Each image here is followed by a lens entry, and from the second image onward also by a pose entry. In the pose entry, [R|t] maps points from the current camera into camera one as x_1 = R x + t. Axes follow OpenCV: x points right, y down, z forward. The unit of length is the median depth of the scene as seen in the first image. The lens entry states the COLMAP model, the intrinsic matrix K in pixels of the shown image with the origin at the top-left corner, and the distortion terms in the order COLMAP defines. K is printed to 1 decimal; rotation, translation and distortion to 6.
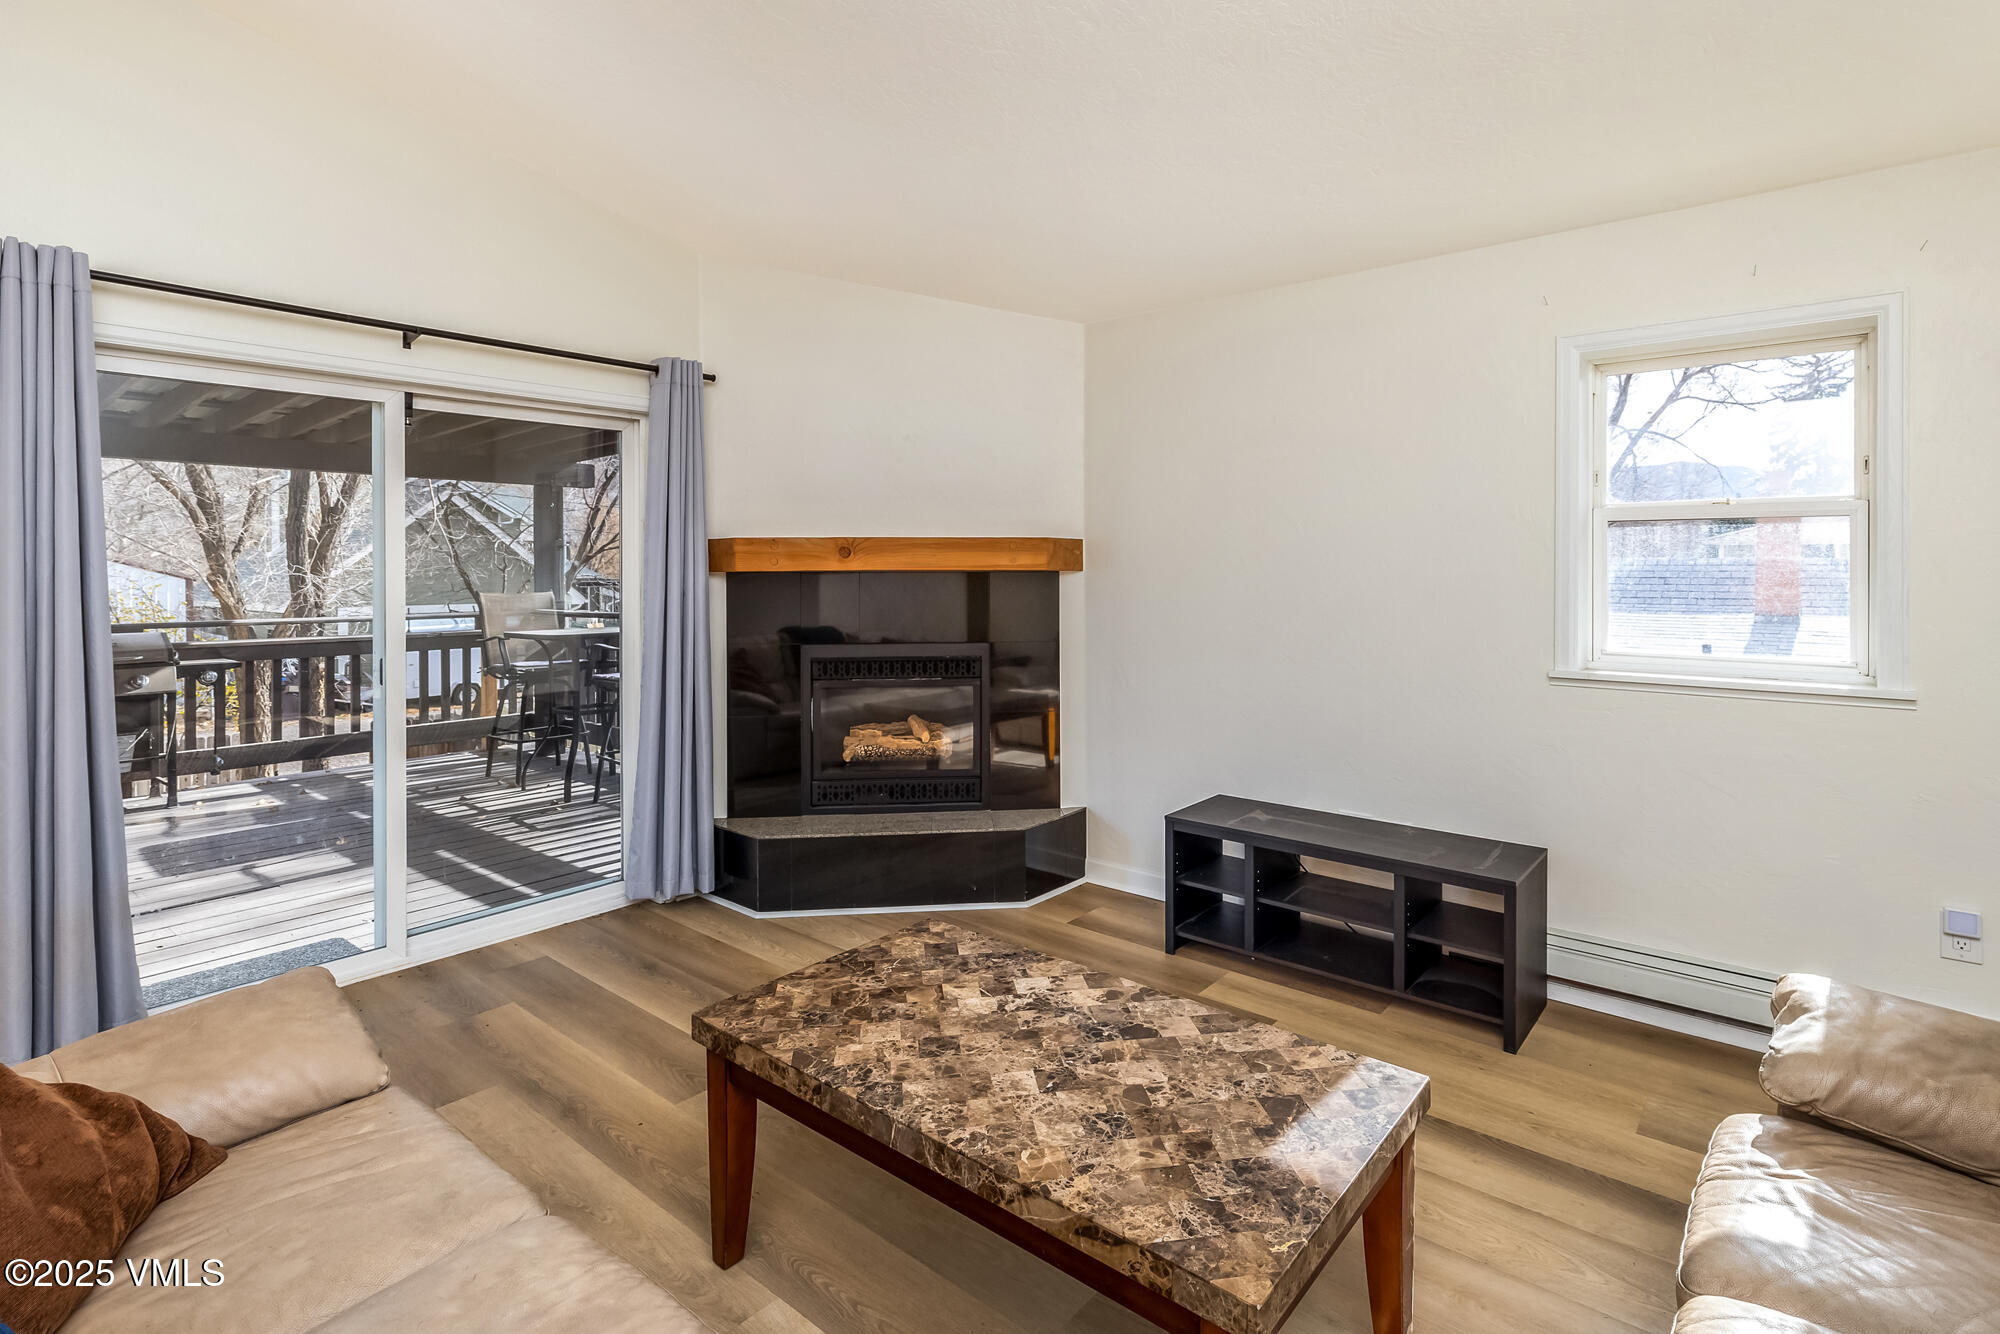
lens RADIAL K [[957.3, 0, 1000.0], [0, 957.3, 667.0], [0, 0, 1]] dist [-0.055910, 0.000316]
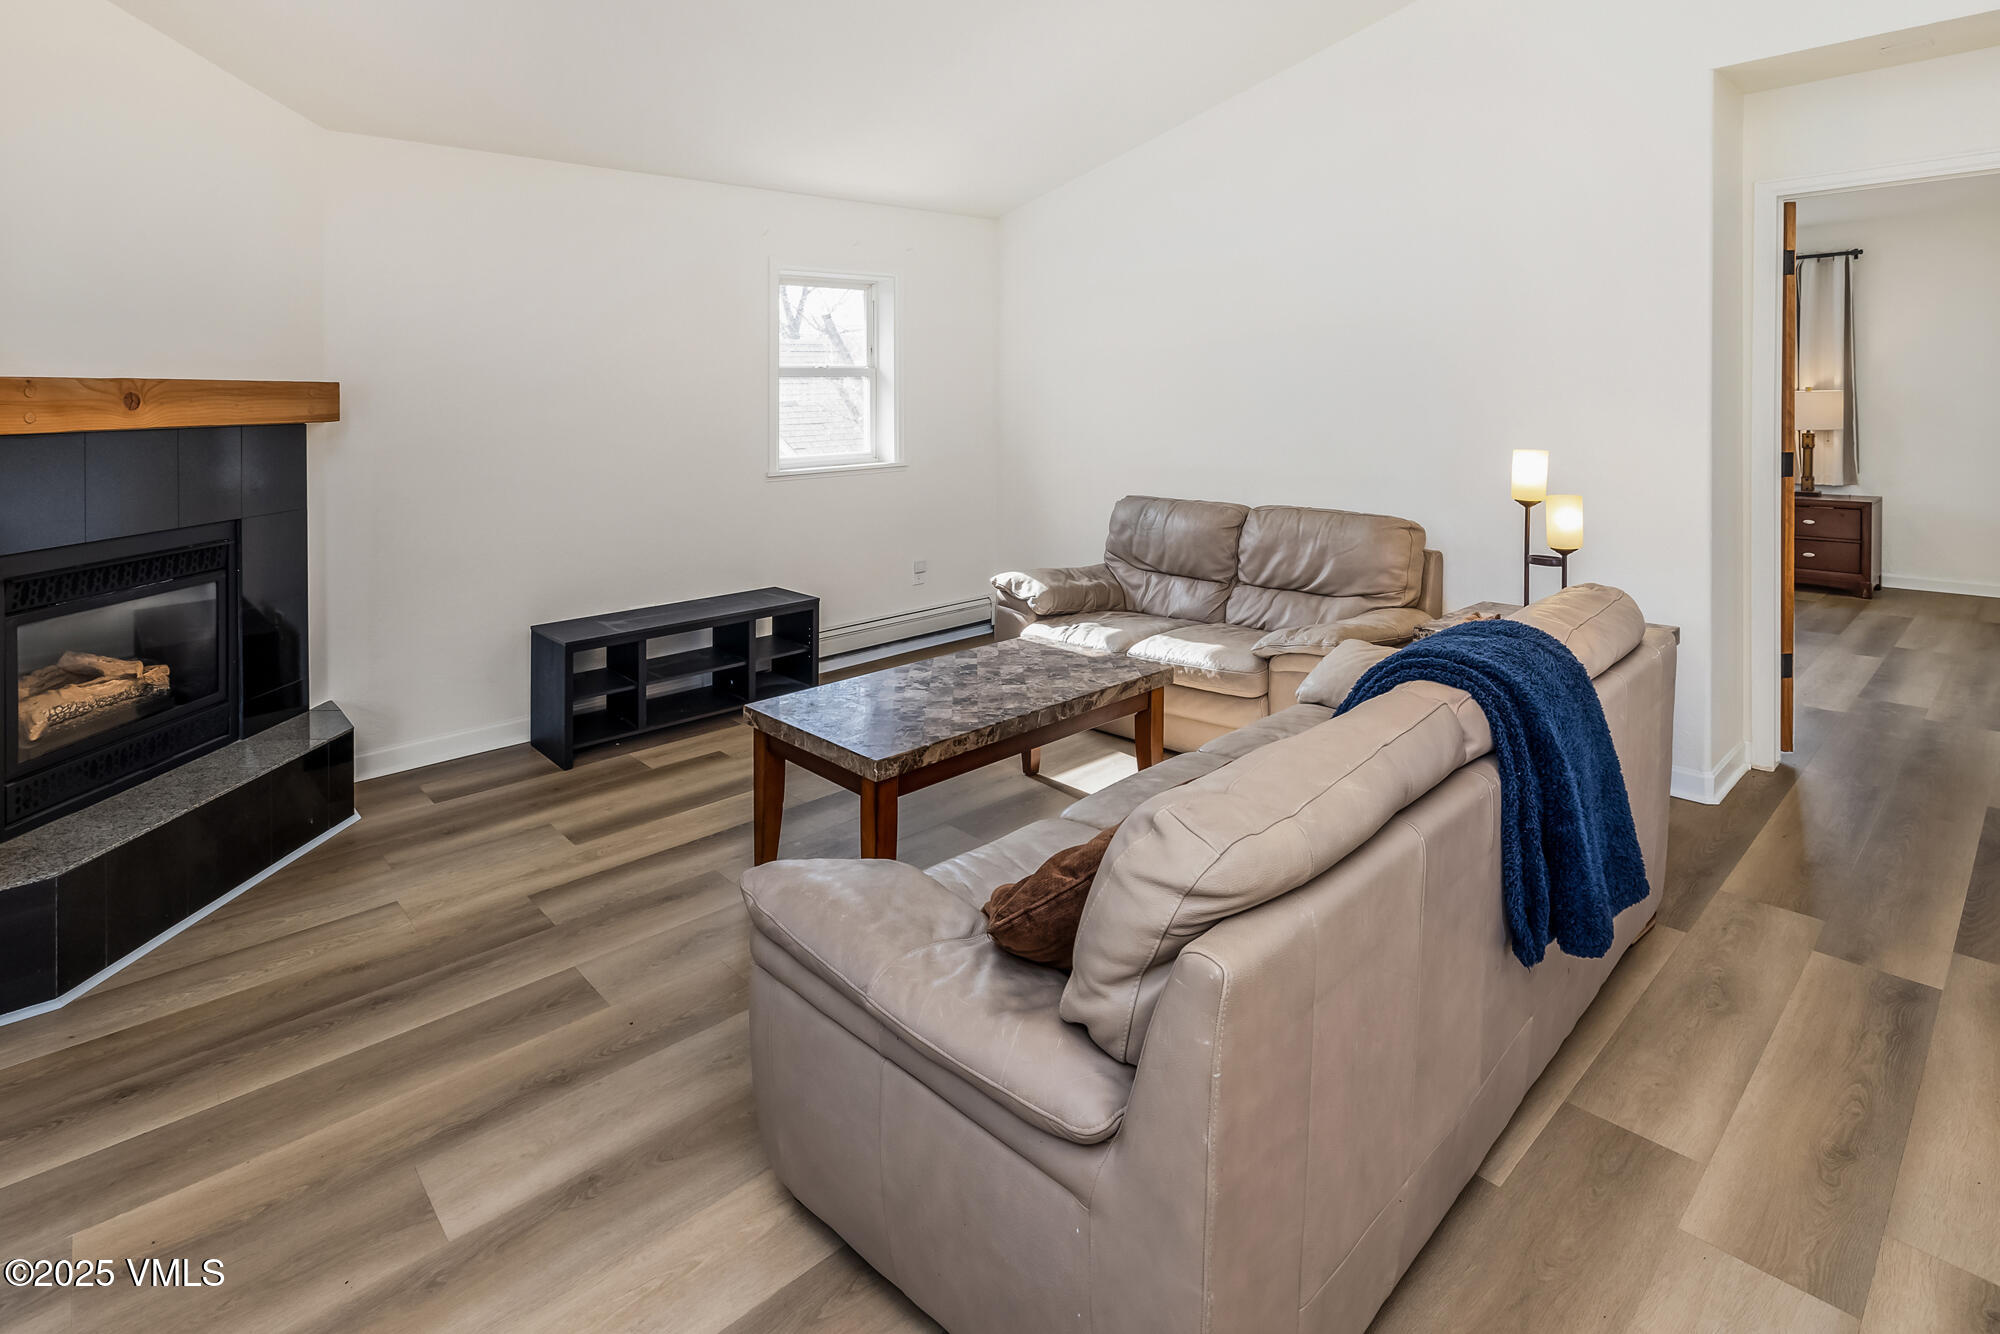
lens RADIAL K [[957.3, 0, 1000.0], [0, 957.3, 667.0], [0, 0, 1]] dist [-0.055910, 0.000316]
pose [[0.128463, -0.259402, 0.957188, -0.766431], [0.112475, 0.962768, 0.245819, -0.027438], [-0.985316, 0.076081, 0.152856, 0.320427]]
